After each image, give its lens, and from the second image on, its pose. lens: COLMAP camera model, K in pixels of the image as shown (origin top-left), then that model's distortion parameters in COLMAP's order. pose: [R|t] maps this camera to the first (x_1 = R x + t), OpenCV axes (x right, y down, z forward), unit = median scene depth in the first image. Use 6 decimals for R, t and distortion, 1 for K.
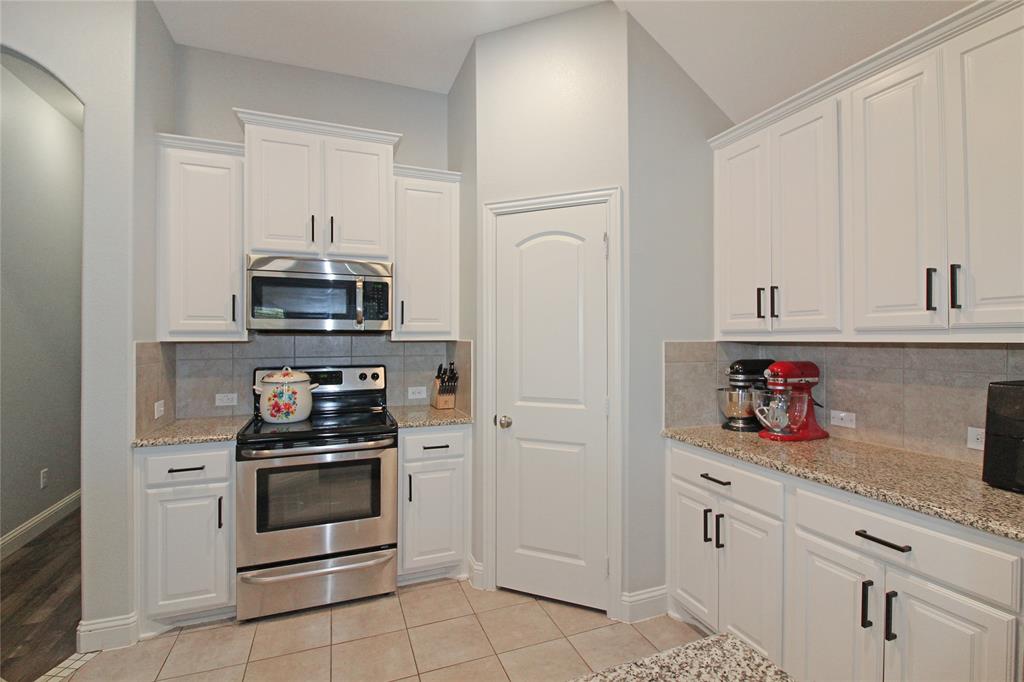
lens RADIAL K [[480.6, 0, 524.1], [0, 480.6, 338.6], [0, 0, 1]] dist [-0.000525, -0.000450]
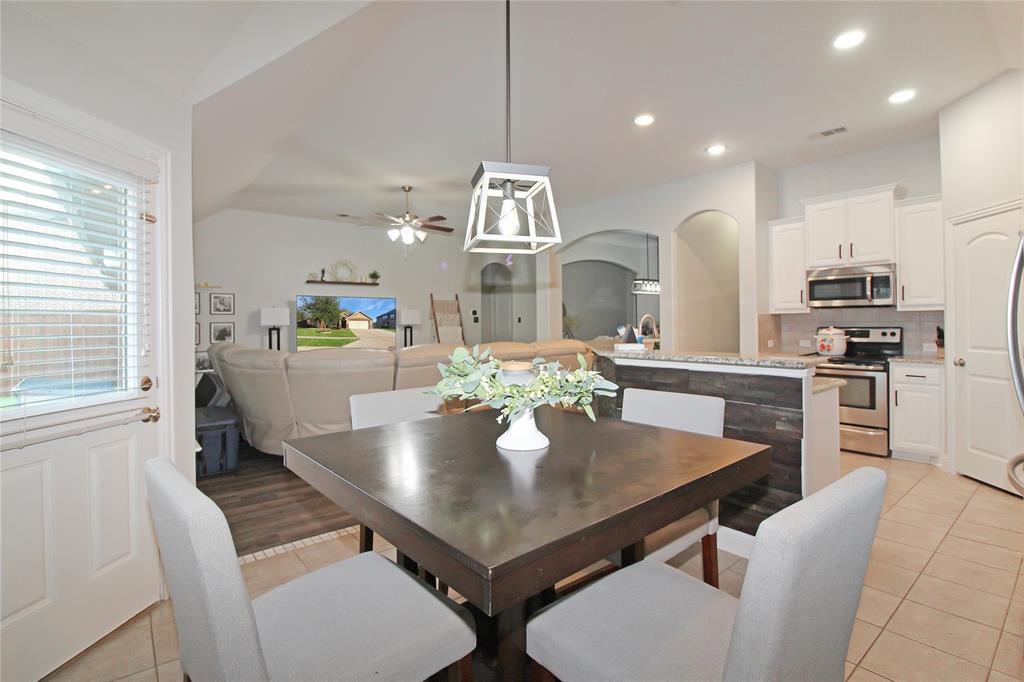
lens RADIAL K [[488.4, 0, 510.3], [0, 488.4, 319.2], [0, 0, 1]] dist [-0.000633, -0.000446]
pose [[0.304007, -0.010400, -0.952613, 1.008727], [0.007330, 0.999936, -0.008578, 0.041550], [0.952641, -0.004375, 0.304064, -0.824384]]
